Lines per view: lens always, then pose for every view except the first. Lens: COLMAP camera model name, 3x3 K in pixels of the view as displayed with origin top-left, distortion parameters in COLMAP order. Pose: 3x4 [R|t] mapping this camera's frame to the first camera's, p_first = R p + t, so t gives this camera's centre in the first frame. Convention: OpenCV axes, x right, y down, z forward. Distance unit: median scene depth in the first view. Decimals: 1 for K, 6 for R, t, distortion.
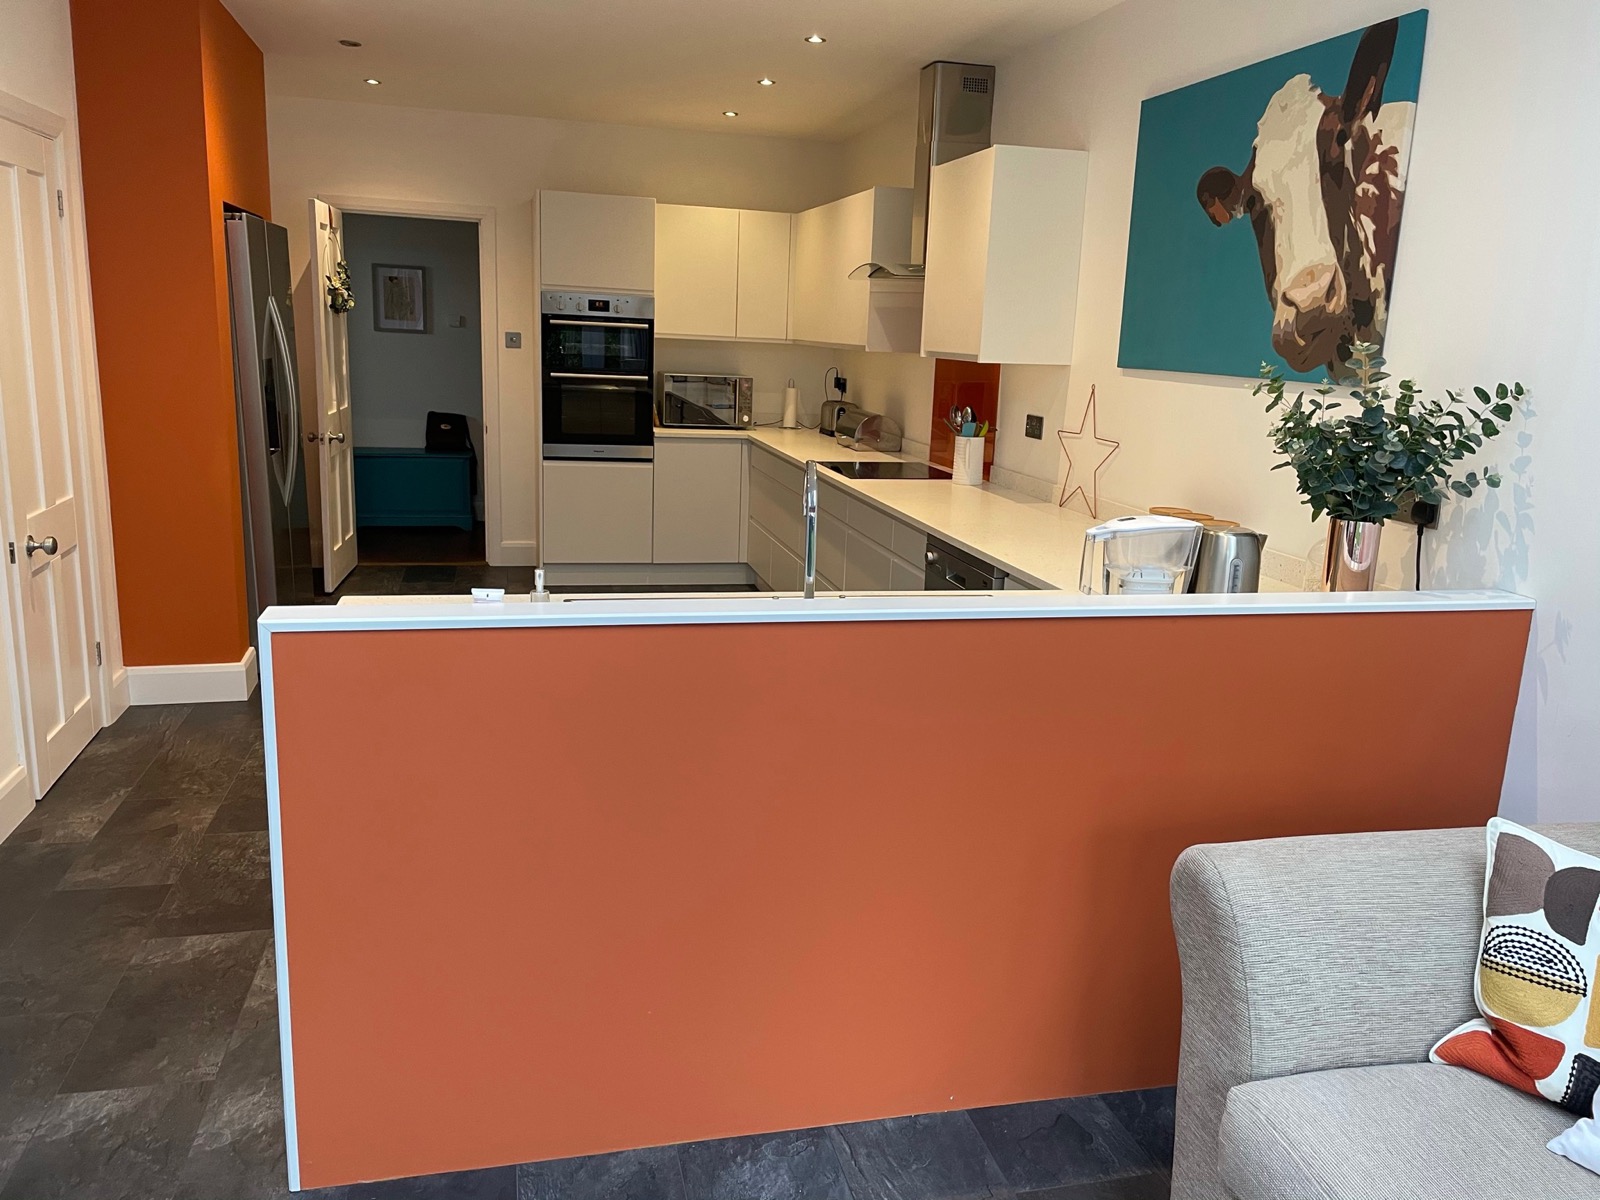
lens RADIAL K [[1272.1, 0, 808.3], [0, 1272.1, 608.9], [0, 0, 1]] dist [0.092833, -0.130502]
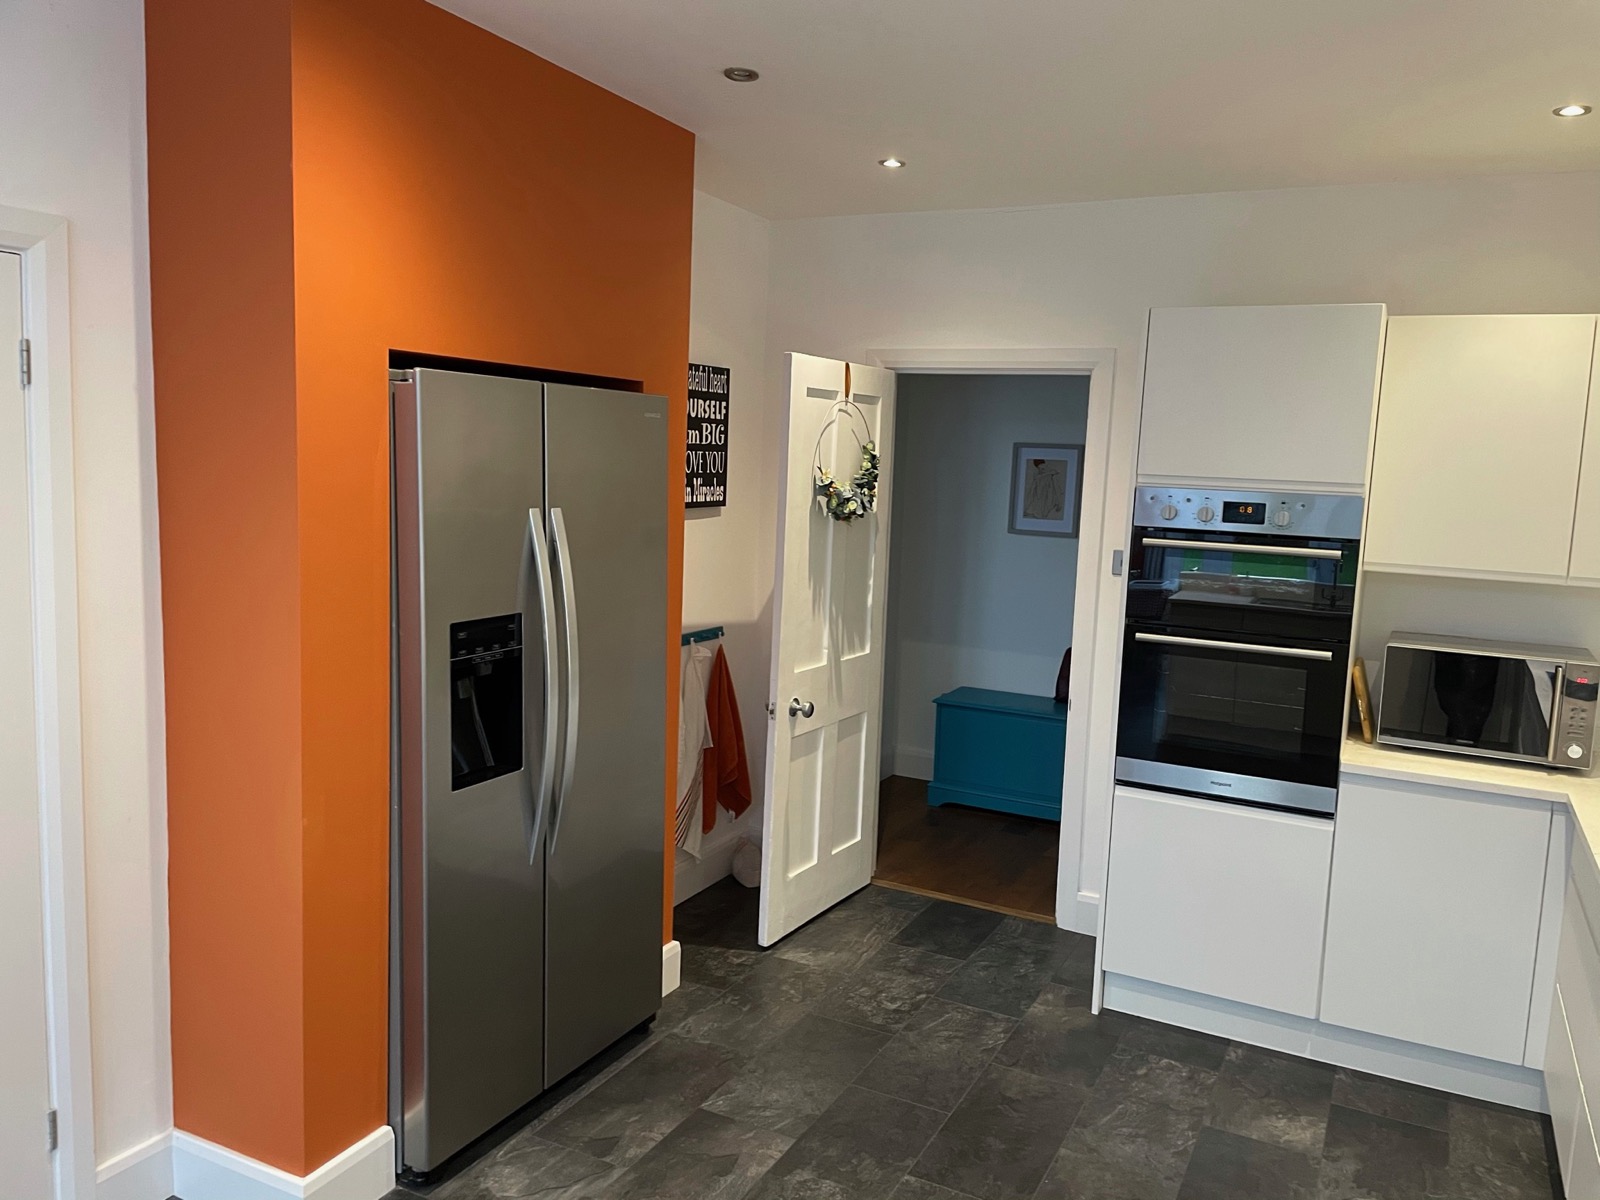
lens RADIAL K [[1210.8, 0, 800.0], [0, 1210.8, 600.0], [0, 0, 1]] dist [0.086569, -0.111155]
pose [[0.759101, 0.066307, -0.647587, 0.047968], [-0.148565, 0.986192, -0.073172, -0.273199], [0.633793, 0.151754, 0.758470, 1.012263]]
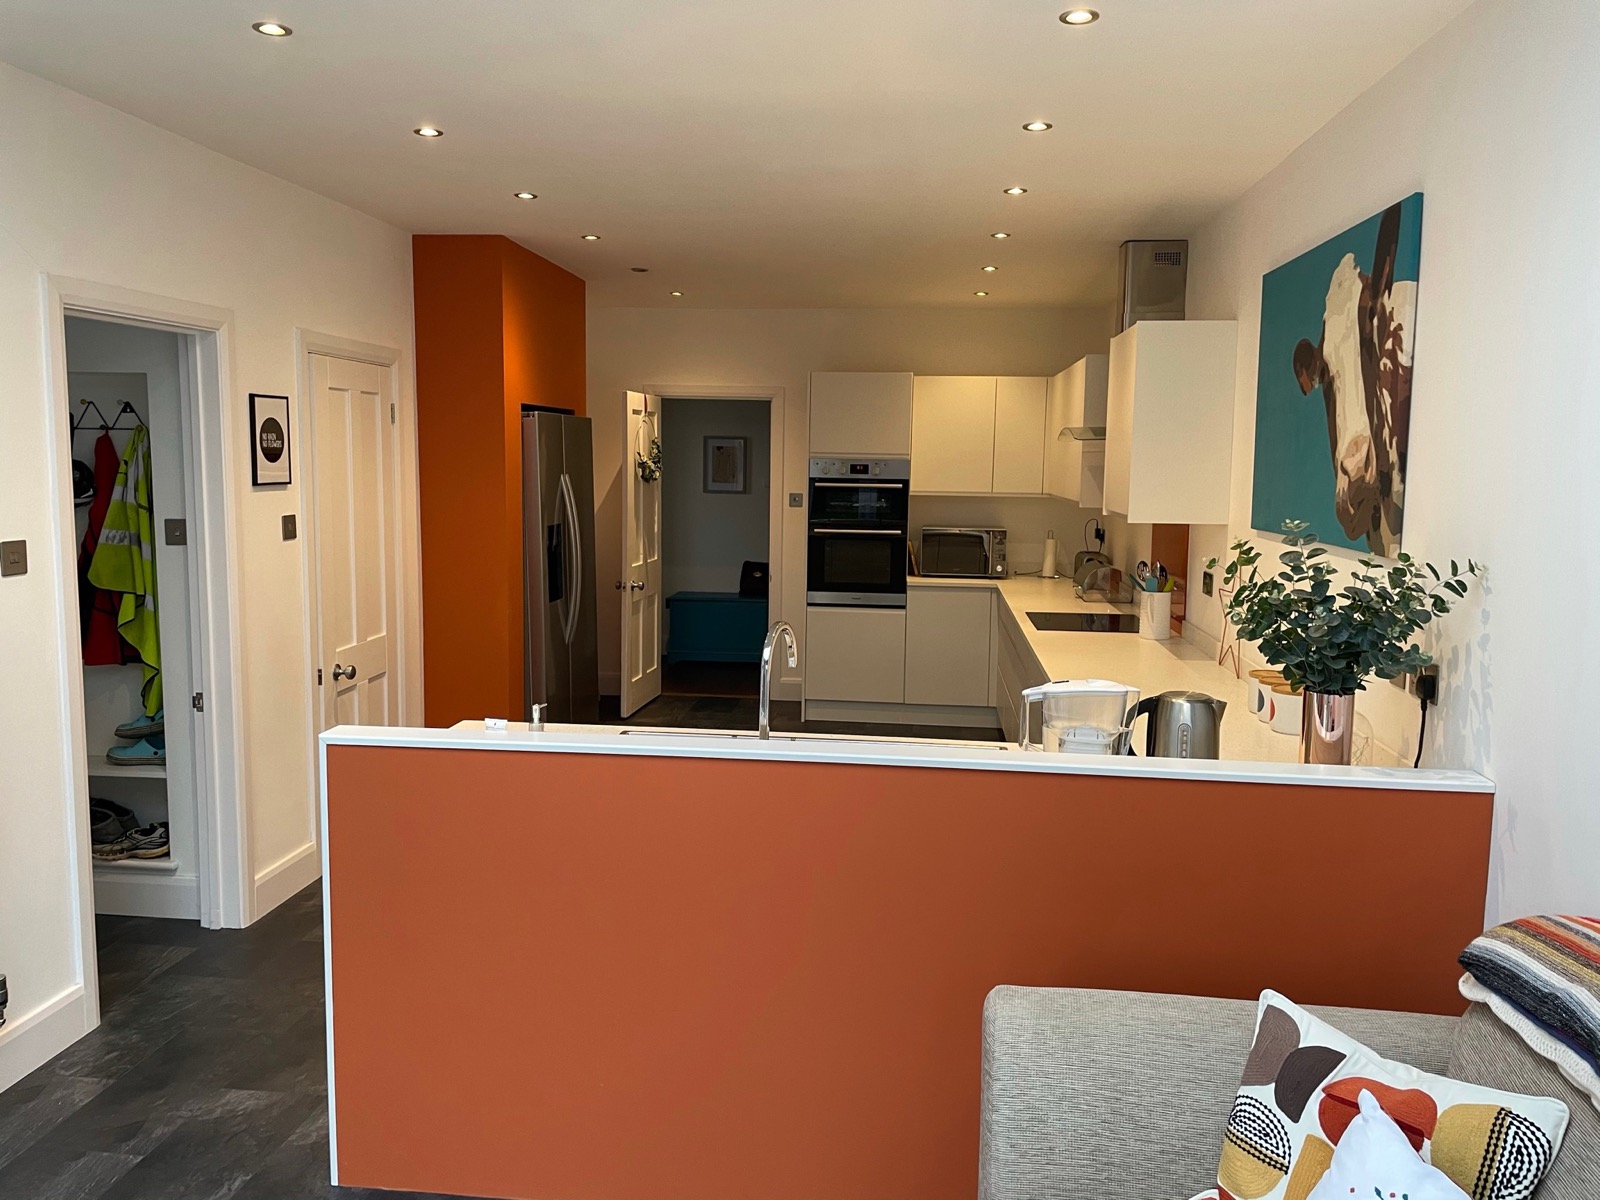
lens RADIAL K [[1267.1, 0, 769.5], [0, 1267.1, 597.3], [0, 0, 1]] dist [0.097824, -0.126373]
pose [[0.935173, 0.012053, -0.353986, 0.304890], [-0.052948, 0.992948, -0.106069, -0.010752], [0.350212, 0.117936, 0.929216, -0.072274]]
